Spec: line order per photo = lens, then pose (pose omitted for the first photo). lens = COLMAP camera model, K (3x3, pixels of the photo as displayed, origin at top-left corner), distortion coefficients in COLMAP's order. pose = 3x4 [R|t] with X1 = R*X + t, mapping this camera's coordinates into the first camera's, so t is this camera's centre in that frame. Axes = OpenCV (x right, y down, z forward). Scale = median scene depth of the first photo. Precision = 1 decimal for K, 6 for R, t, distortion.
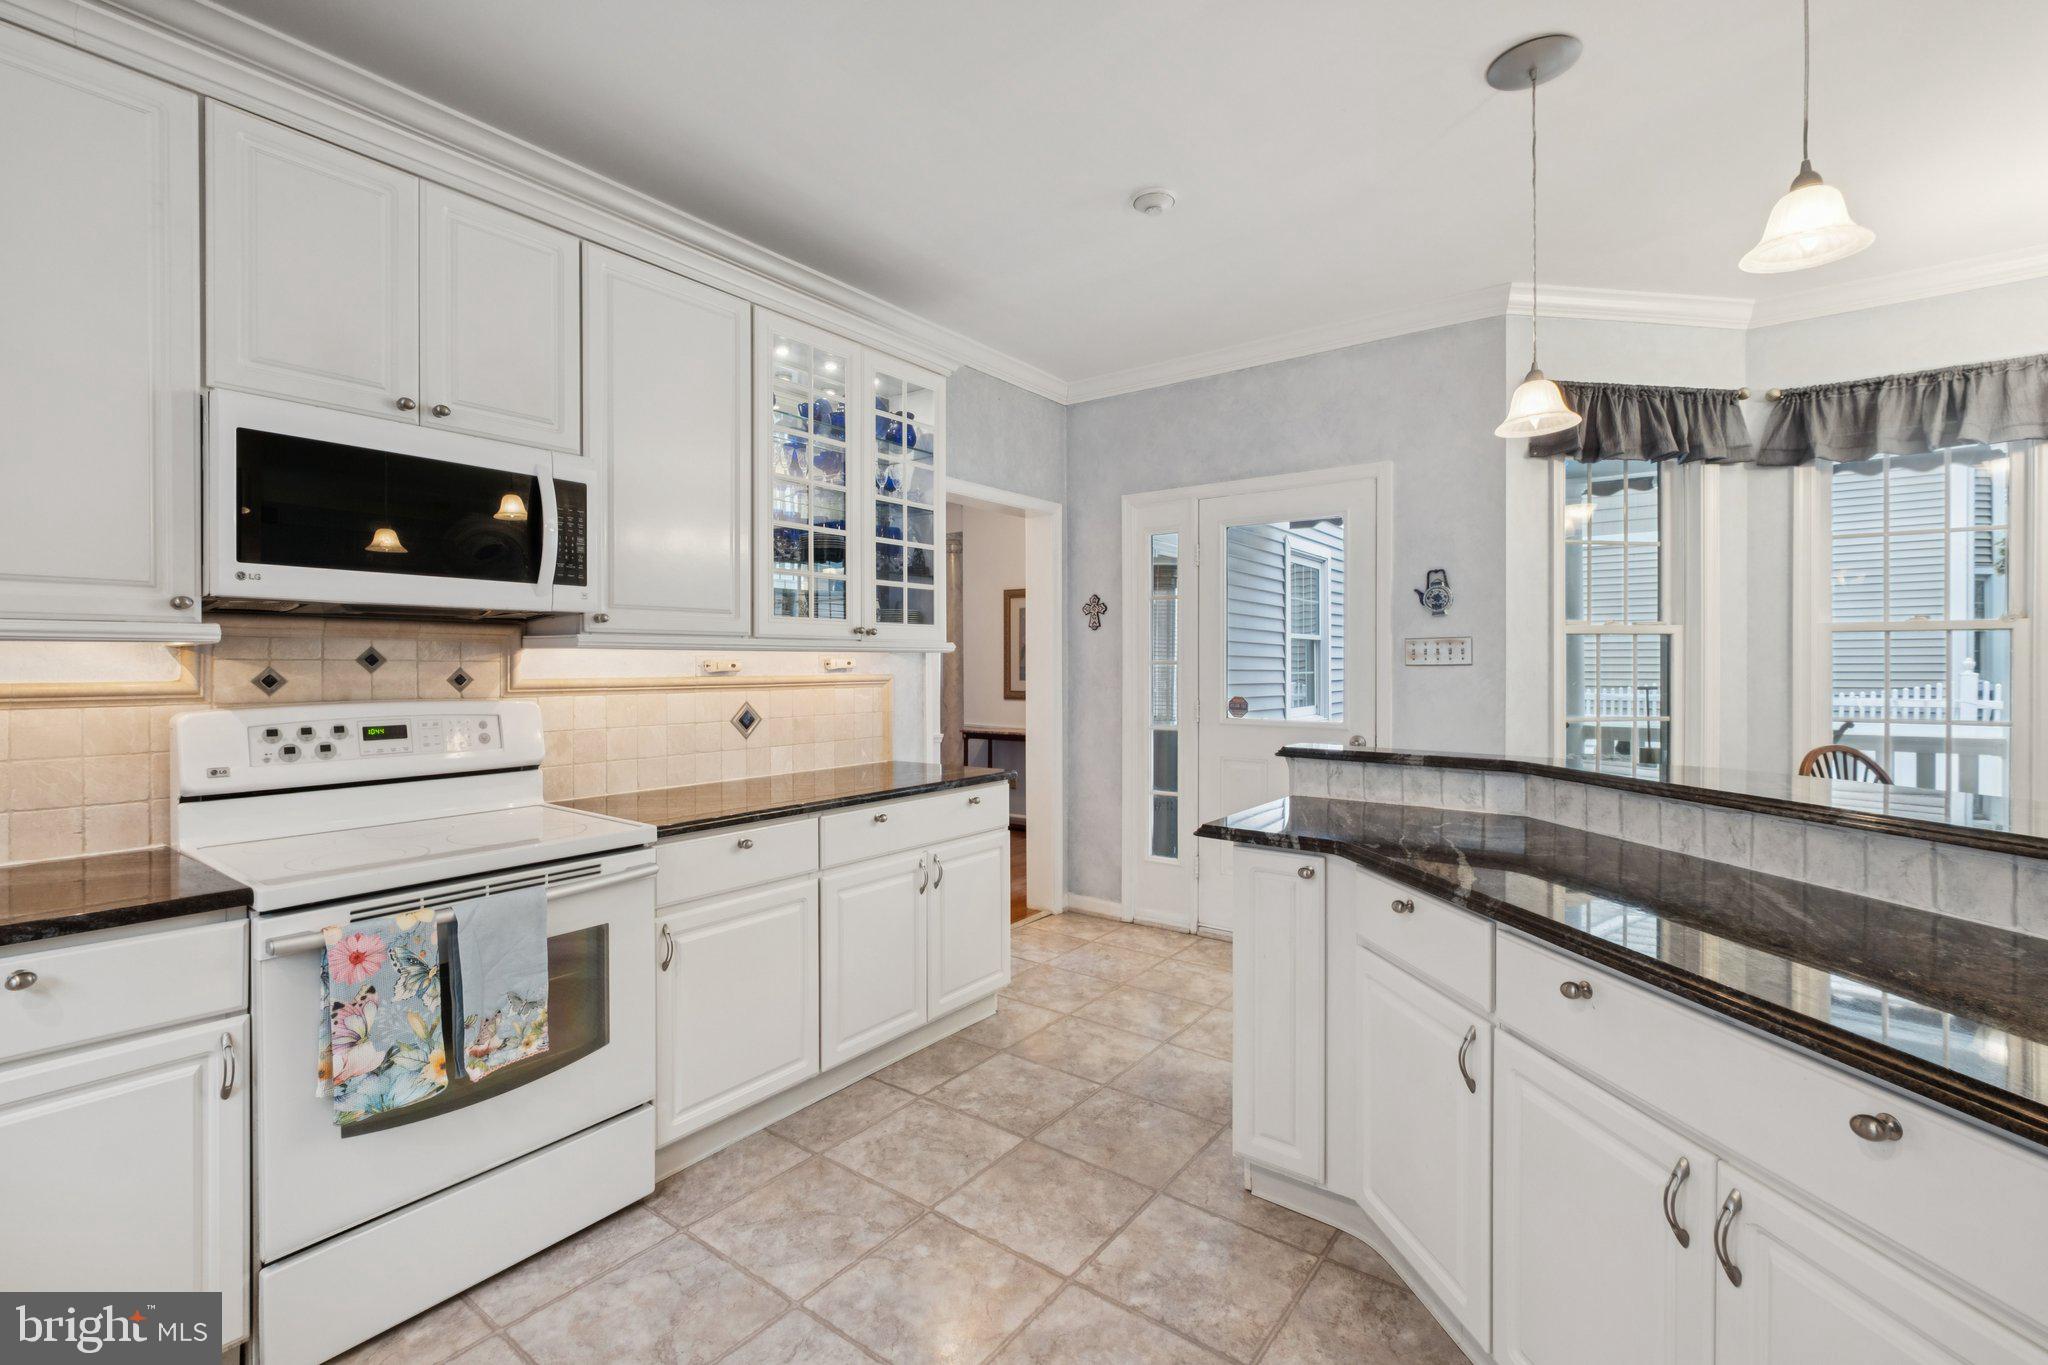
lens RADIAL K [[901.0, 0, 1028.1], [0, 901.0, 667.6], [0, 0, 1]] dist [0.000964, 0.000012]
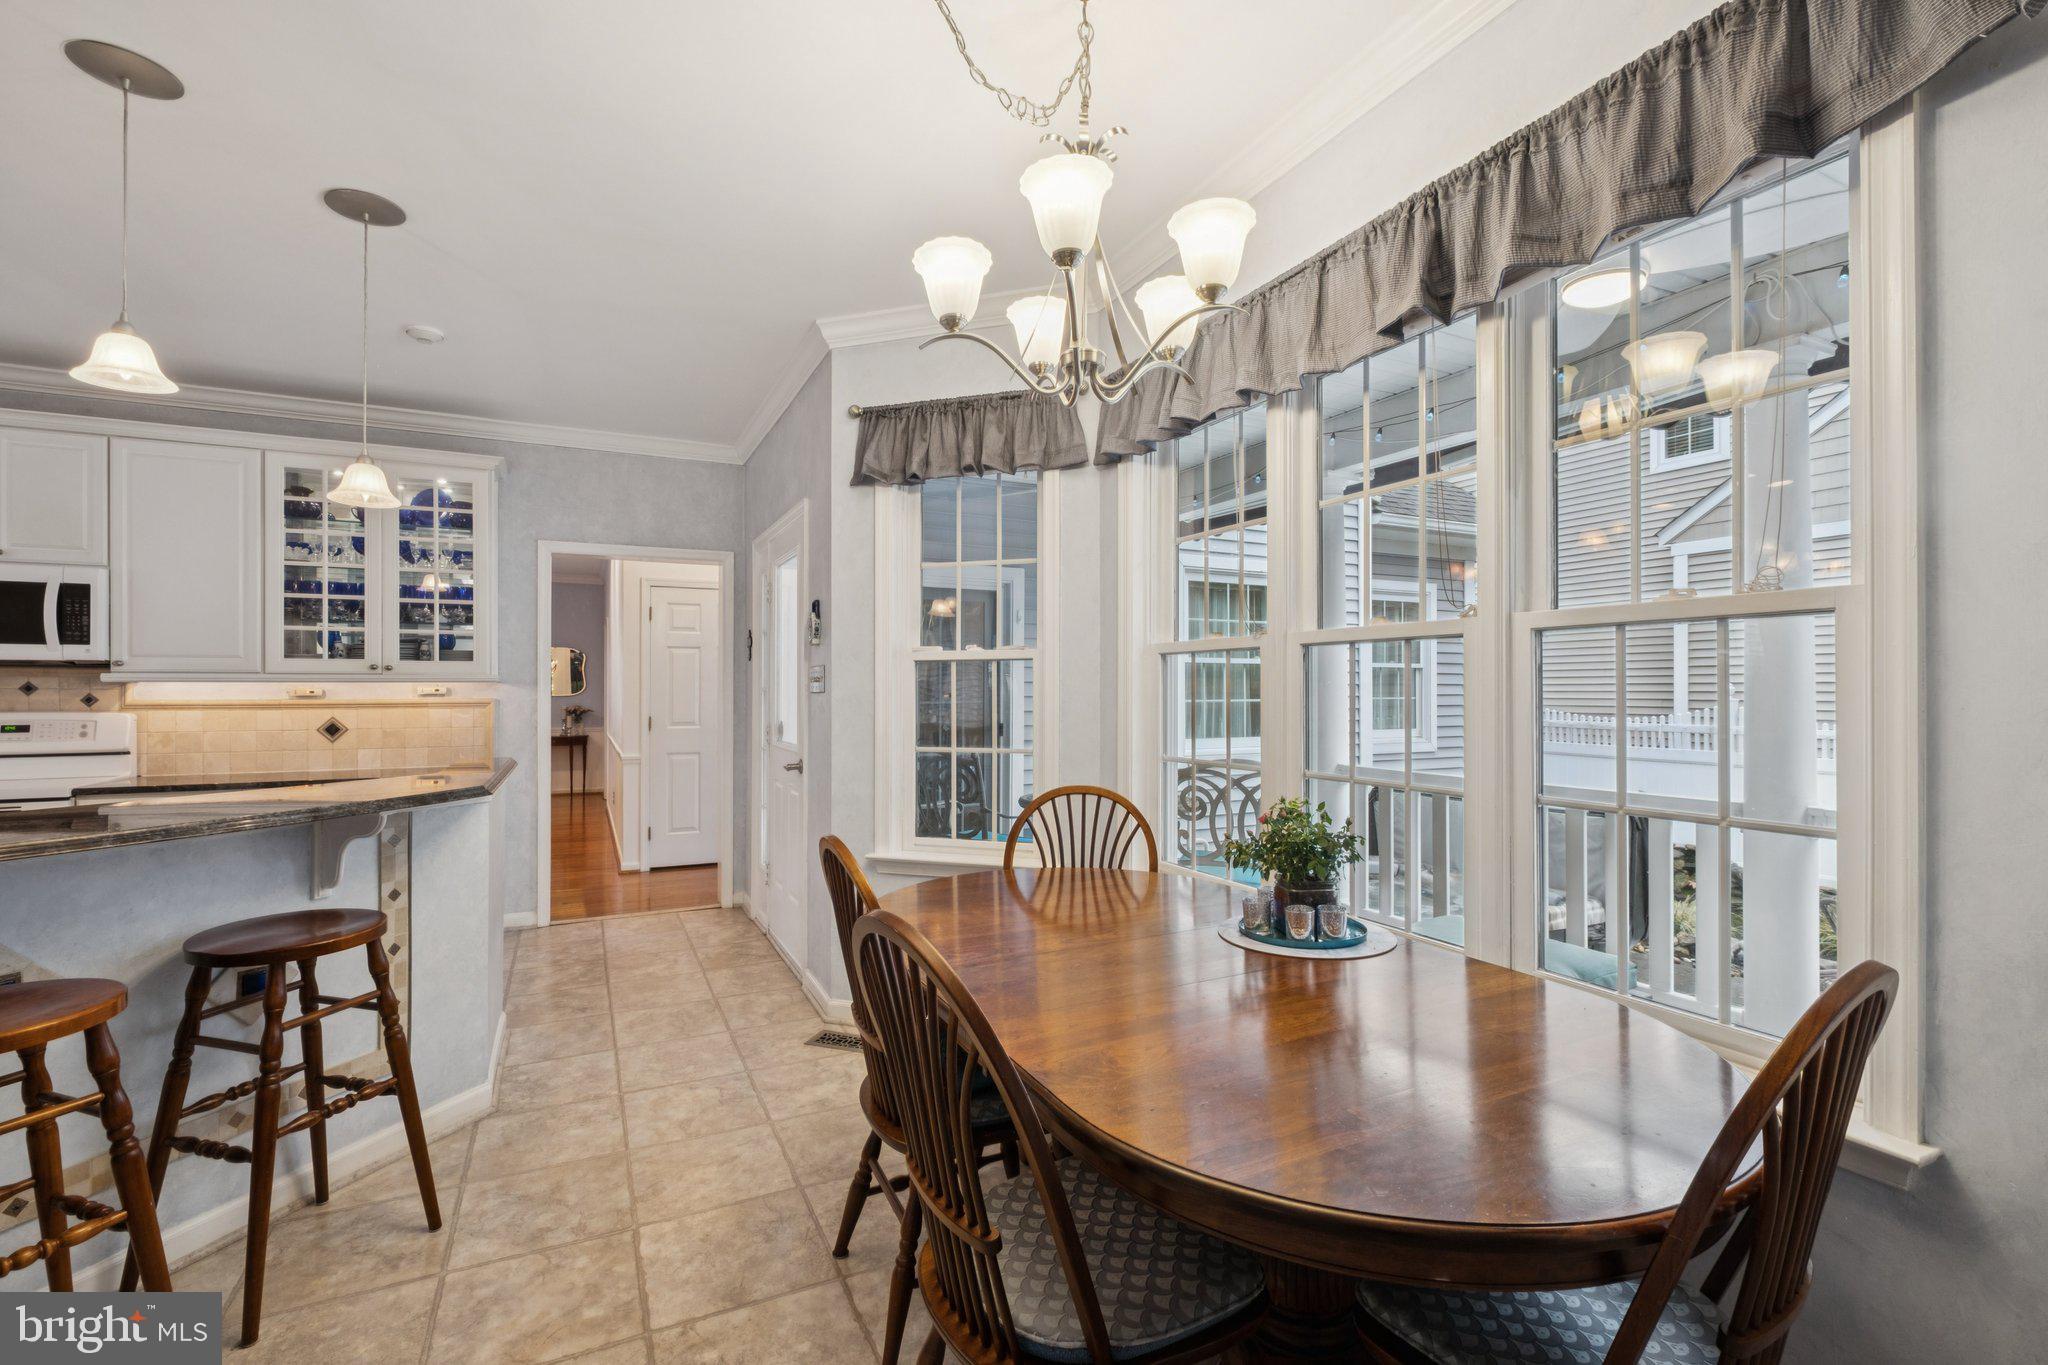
lens RADIAL K [[901.0, 0, 1021.7], [0, 901.0, 693.7], [0, 0, 1]] dist [0.000964, 0.000012]
pose [[0.889654, 0.003136, -0.456624, 1.448256], [-0.003835, 0.999992, -0.000605, -0.003434], [0.456618, 0.002289, 0.889660, 0.237377]]
